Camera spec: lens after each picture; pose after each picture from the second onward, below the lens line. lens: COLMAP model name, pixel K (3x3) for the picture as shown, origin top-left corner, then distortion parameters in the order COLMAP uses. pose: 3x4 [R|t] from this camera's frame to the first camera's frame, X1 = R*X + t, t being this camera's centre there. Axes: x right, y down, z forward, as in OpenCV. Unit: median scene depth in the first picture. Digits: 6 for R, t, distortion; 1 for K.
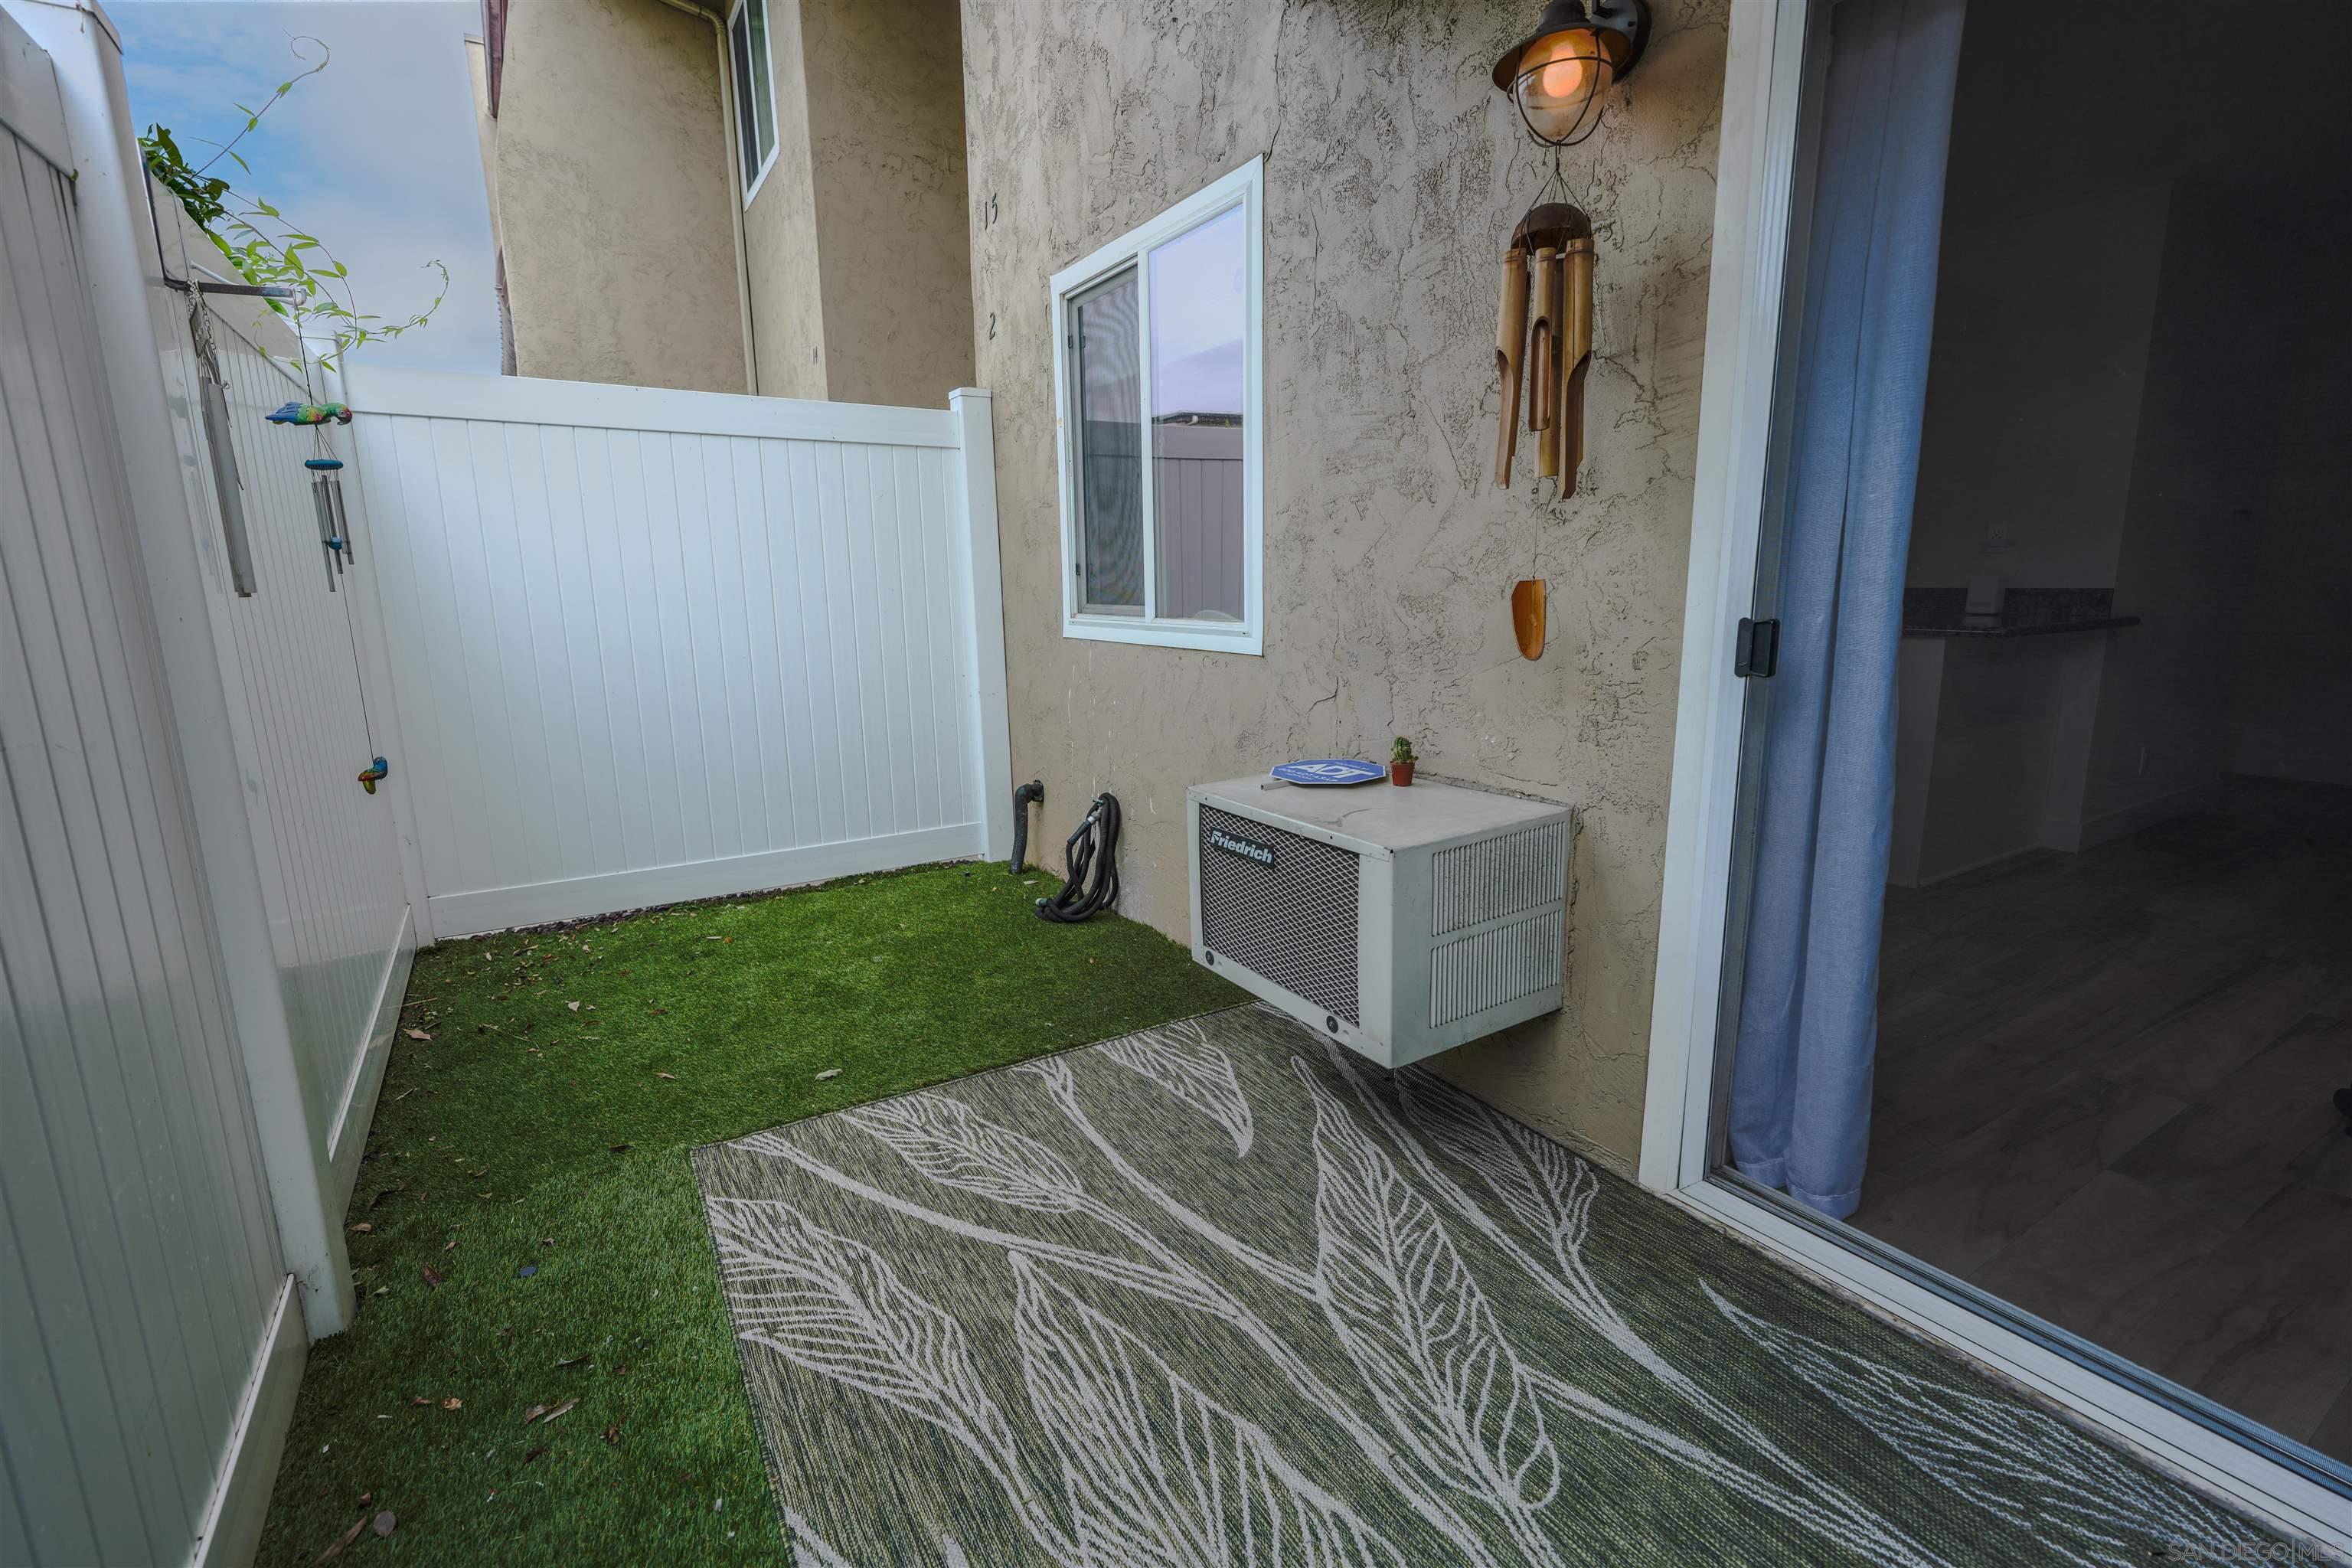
lens RADIAL K [[1052.7, 0, 1181.7], [0, 1052.7, 781.8], [0, 0, 1]] dist [0.000726, 0.000355]
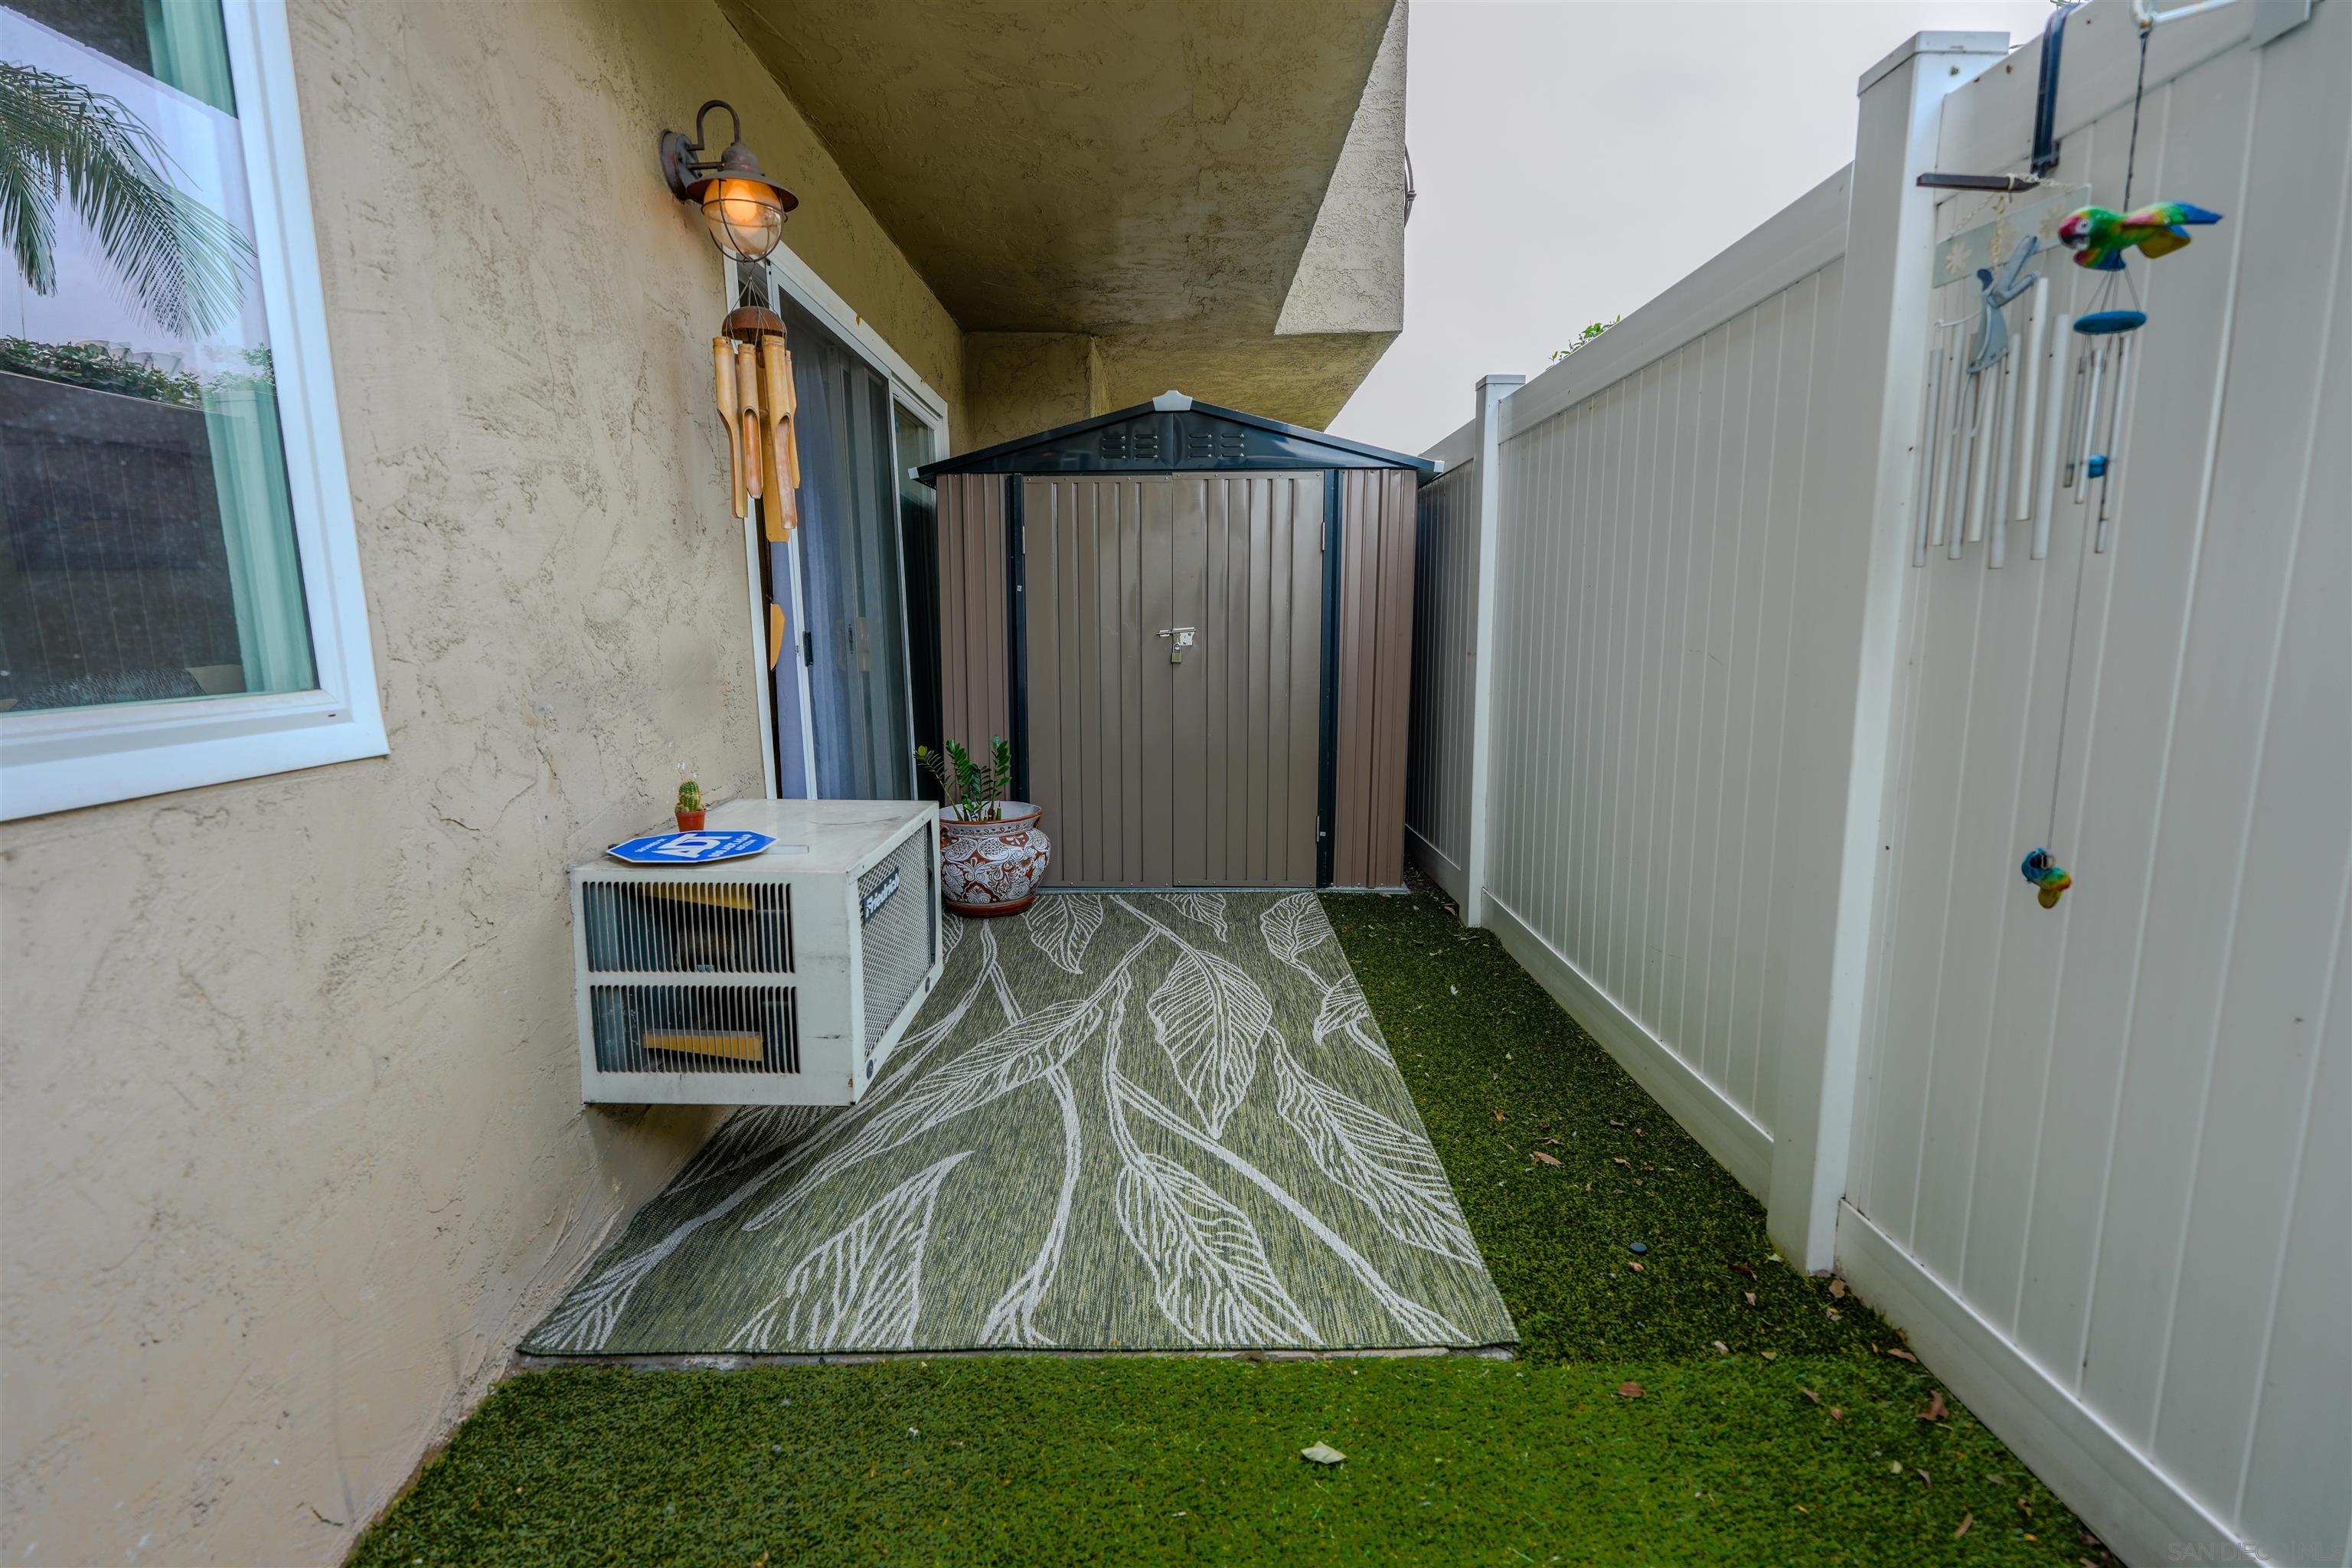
lens RADIAL K [[1052.7, 0, 1181.7], [0, 1052.7, 781.8], [0, 0, 1]] dist [0.000726, 0.000355]
pose [[-0.854326, -0.051573, 0.517172, -0.680327], [0.128664, 0.943106, 0.306590, -0.295969], [-0.503560, 0.328469, -0.799084, 1.718282]]
